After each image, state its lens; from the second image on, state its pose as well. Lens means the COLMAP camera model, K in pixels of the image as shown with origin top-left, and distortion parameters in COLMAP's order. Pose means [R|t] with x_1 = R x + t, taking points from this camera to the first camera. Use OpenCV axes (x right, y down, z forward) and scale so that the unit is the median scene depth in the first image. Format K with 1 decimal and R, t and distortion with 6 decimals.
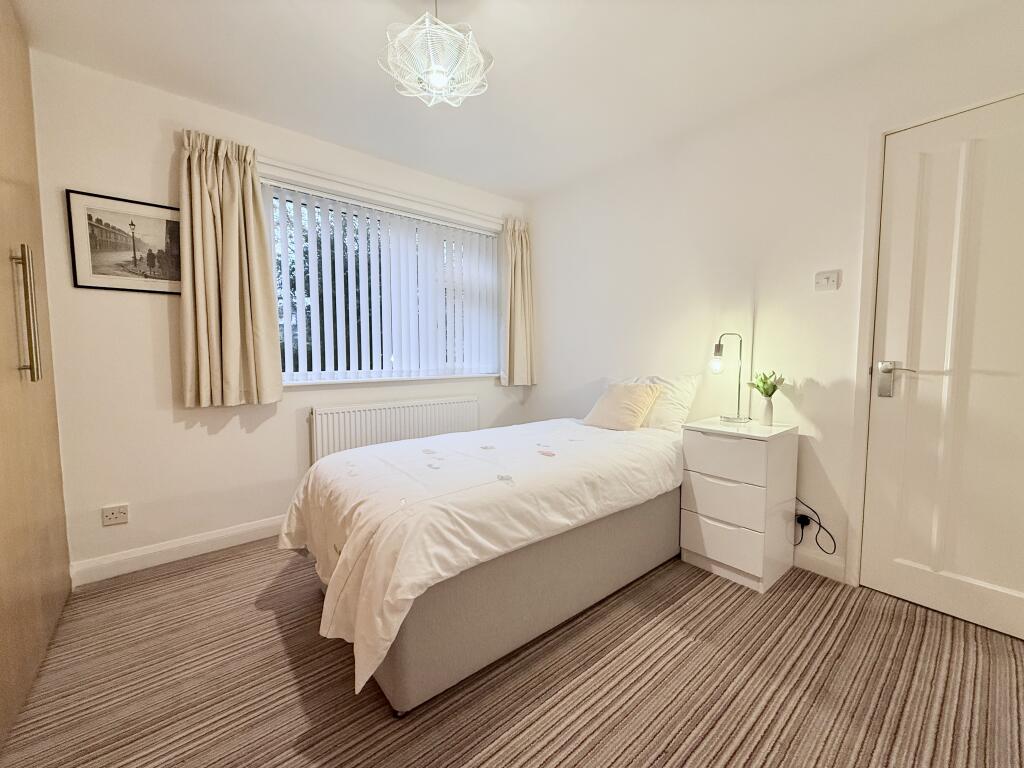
lens RADIAL K [[409.4, 0, 509.3], [0, 409.4, 384.8], [0, 0, 1]] dist [0.000363, 0.000023]
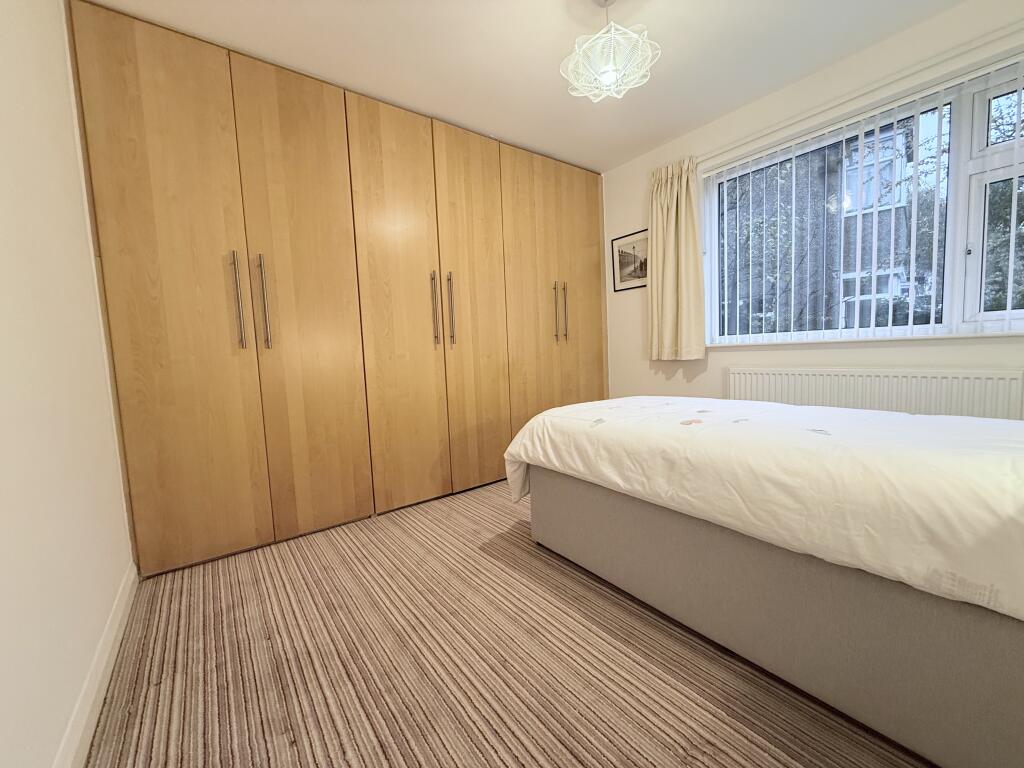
lens RADIAL K [[409.4, 0, 509.3], [0, 409.4, 384.8], [0, 0, 1]] dist [0.000363, 0.000023]
pose [[-0.051742, 0.090302, -0.994569, 0.907496], [-0.027833, 0.995386, 0.091825, 0.027379], [0.998273, 0.032433, -0.048990, 0.663847]]
